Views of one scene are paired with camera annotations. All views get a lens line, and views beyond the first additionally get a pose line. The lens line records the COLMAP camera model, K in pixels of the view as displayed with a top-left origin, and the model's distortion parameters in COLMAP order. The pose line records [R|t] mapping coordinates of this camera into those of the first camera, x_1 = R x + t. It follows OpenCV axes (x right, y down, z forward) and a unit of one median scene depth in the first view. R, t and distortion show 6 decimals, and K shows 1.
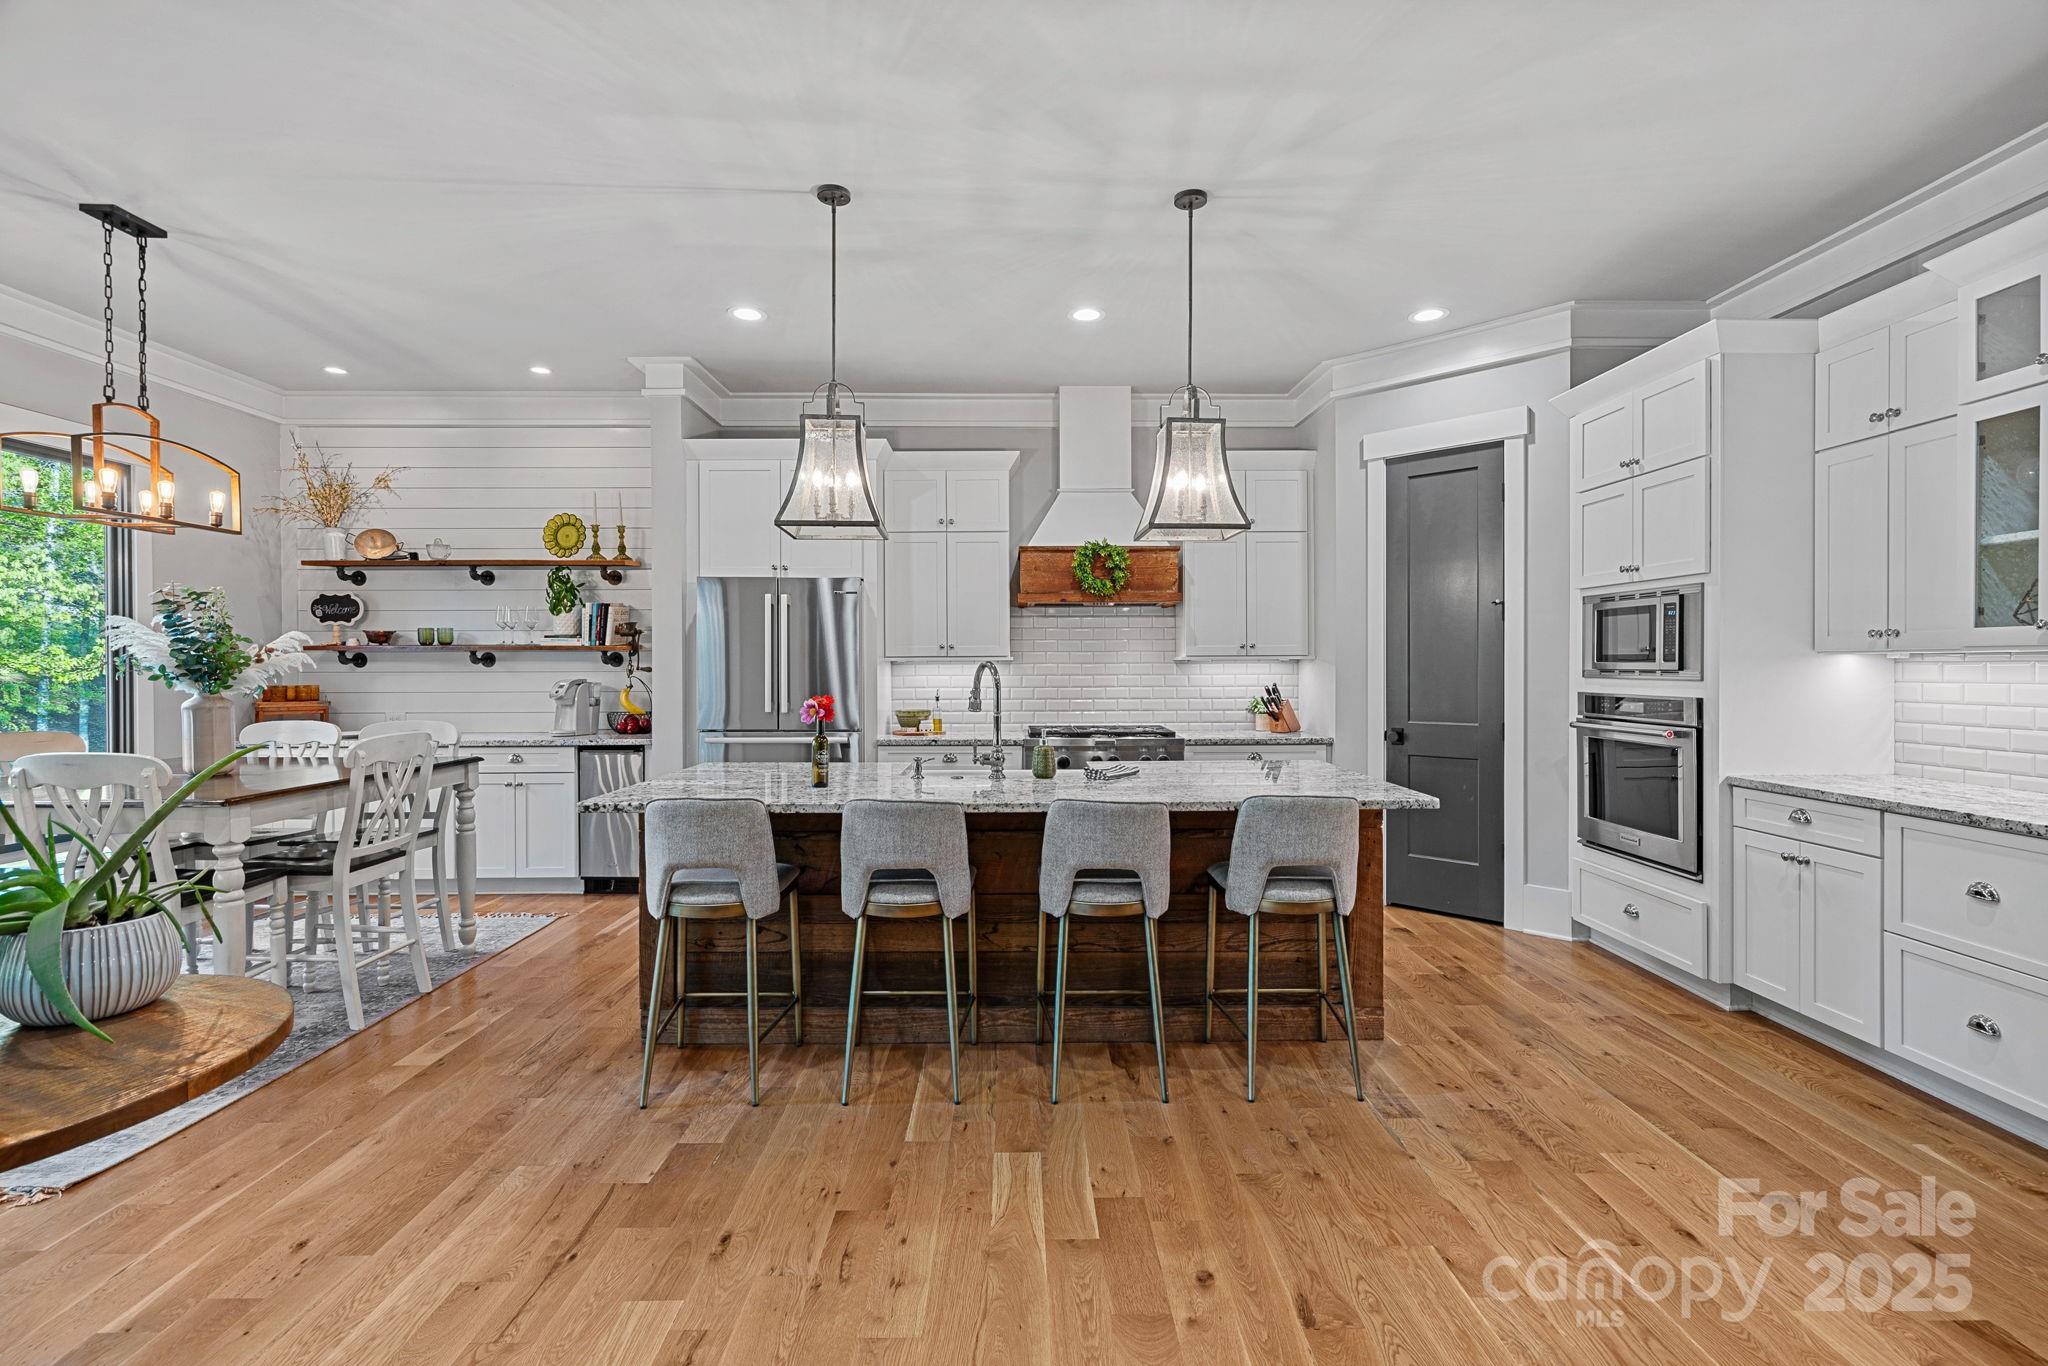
lens RADIAL K [[934.5, 0, 1030.9], [0, 934.5, 670.7], [0, 0, 1]] dist [-0.005498, 0.003589]
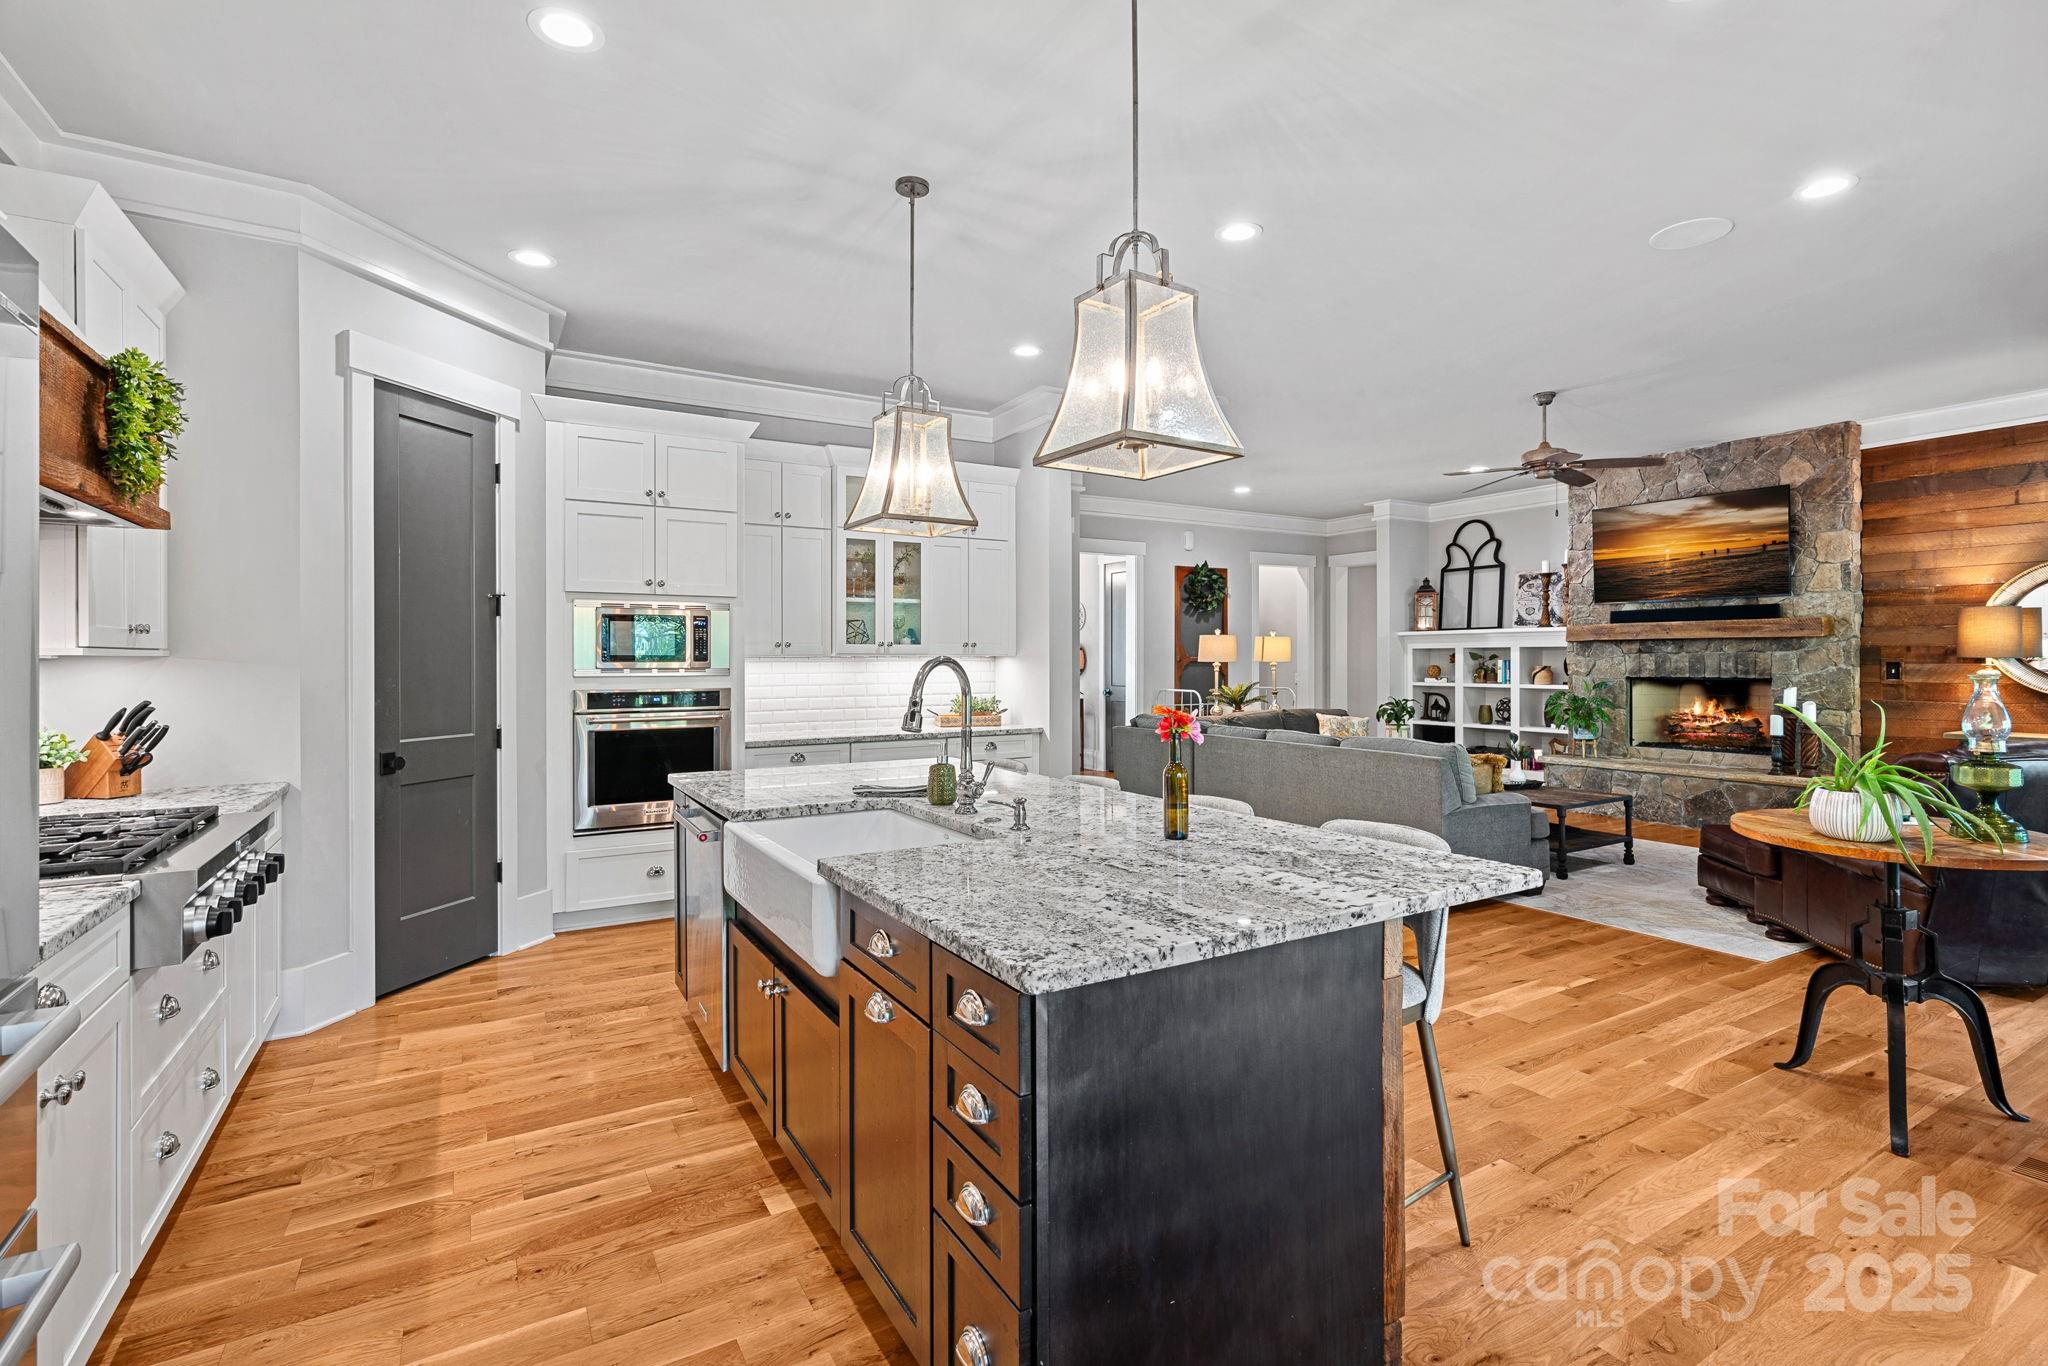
lens RADIAL K [[934.5, 0, 1043.2], [0, 934.5, 666.1], [0, 0, 1]] dist [-0.005498, 0.003589]
pose [[-0.510775, -0.000079, 0.859714, -0.475308], [0.010800, 0.999920, 0.006509, -0.004614], [-0.859647, 0.012609, -0.510734, 0.889927]]
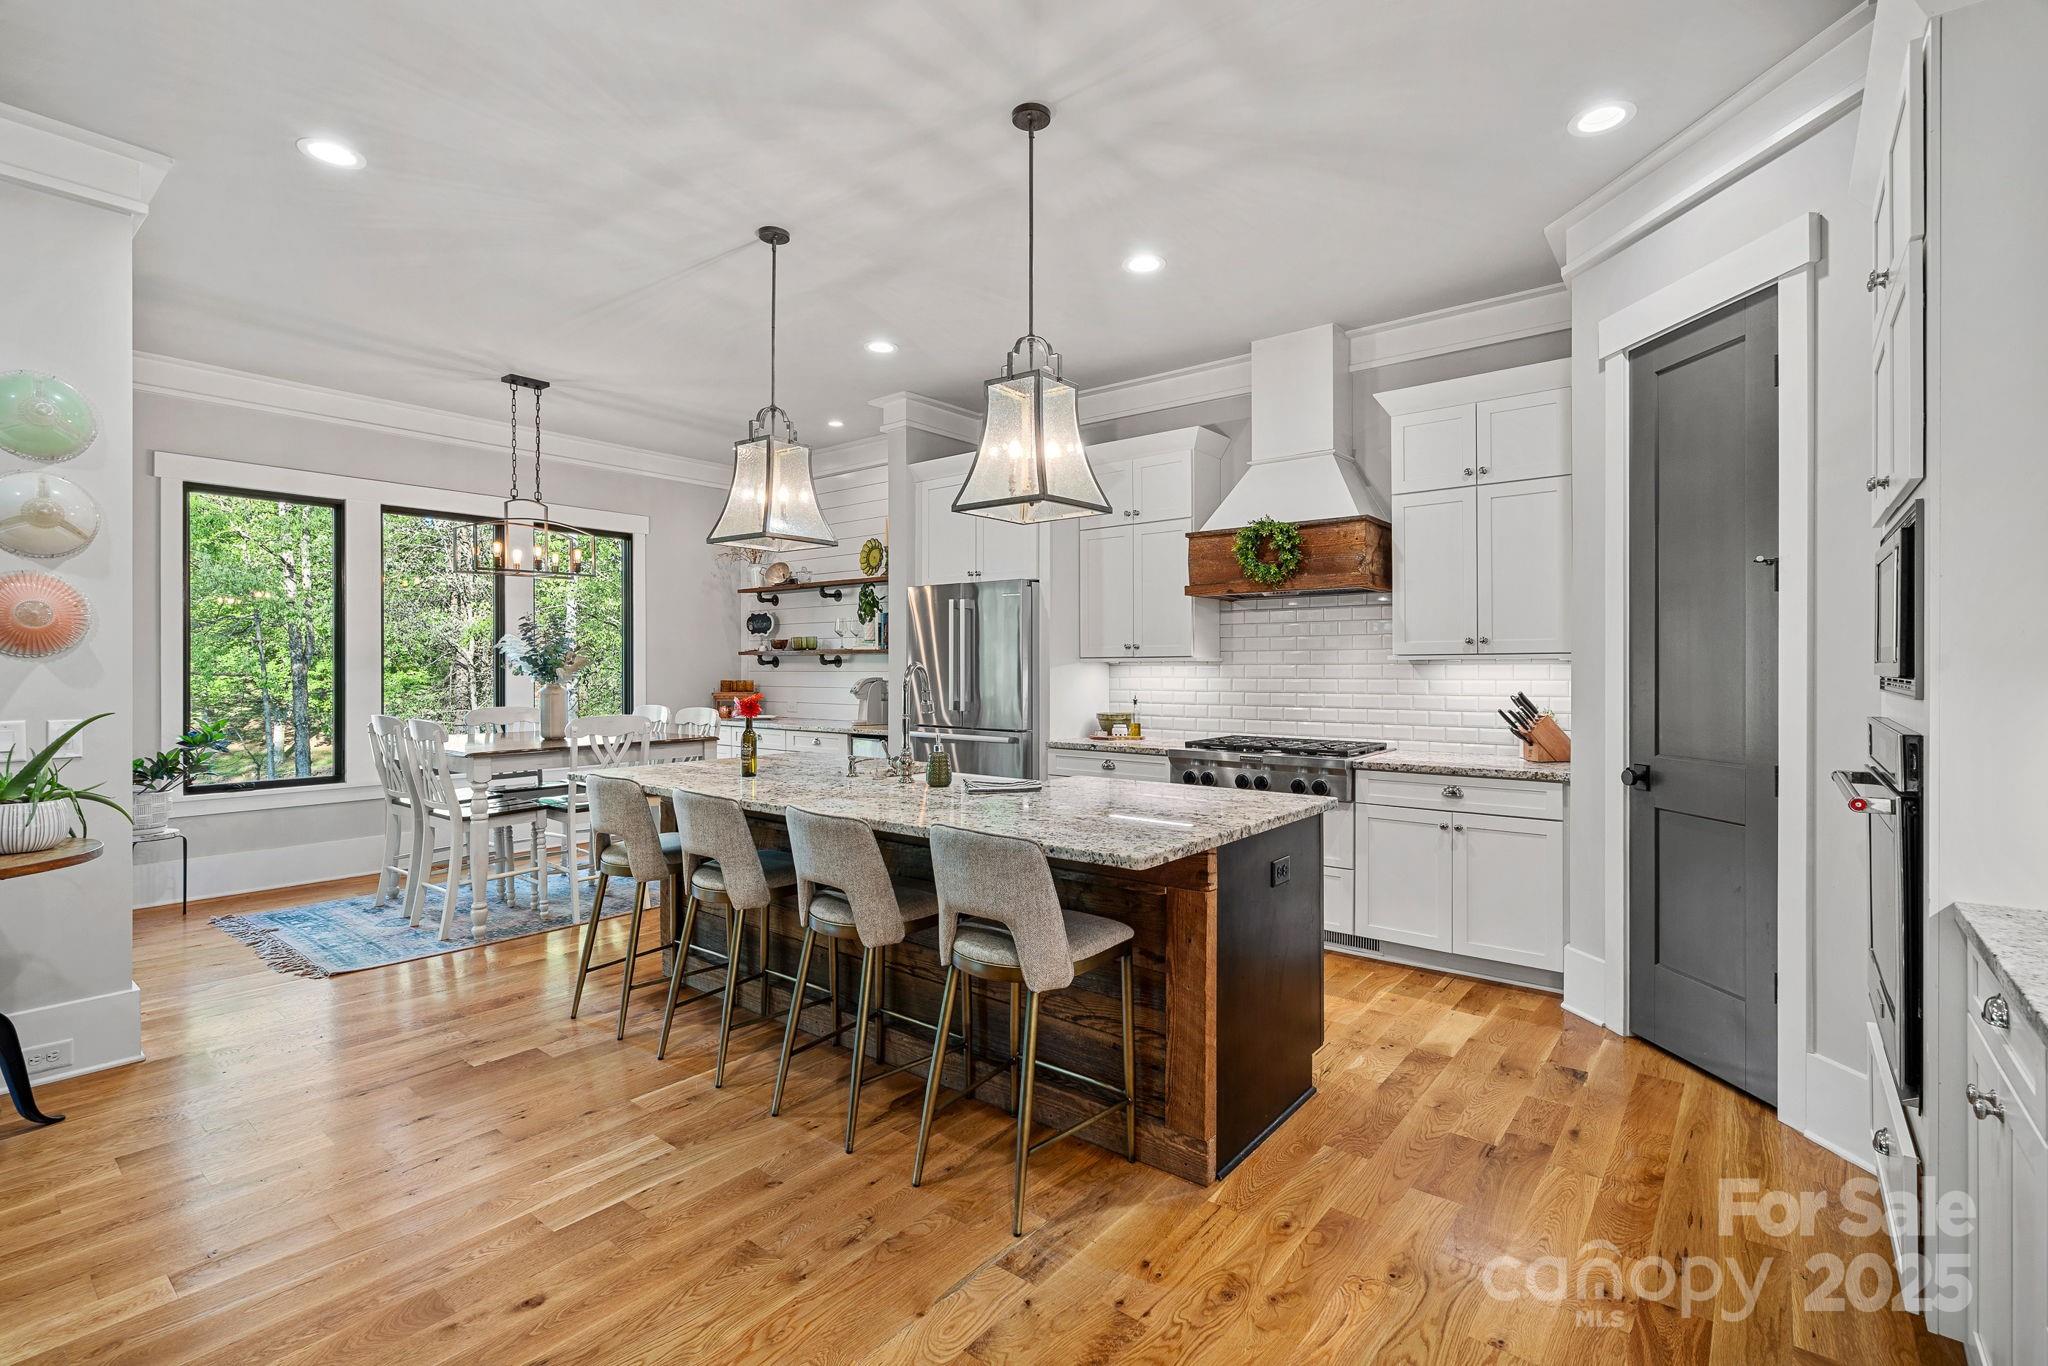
lens RADIAL K [[934.5, 0, 1028.4], [0, 934.5, 671.2], [0, 0, 1]] dist [-0.005498, 0.003589]
pose [[0.771108, 0.005128, -0.636684, 0.455305], [-0.005078, 0.999985, 0.001903, -0.002449], [0.636685, 0.001766, 0.771122, 0.222499]]
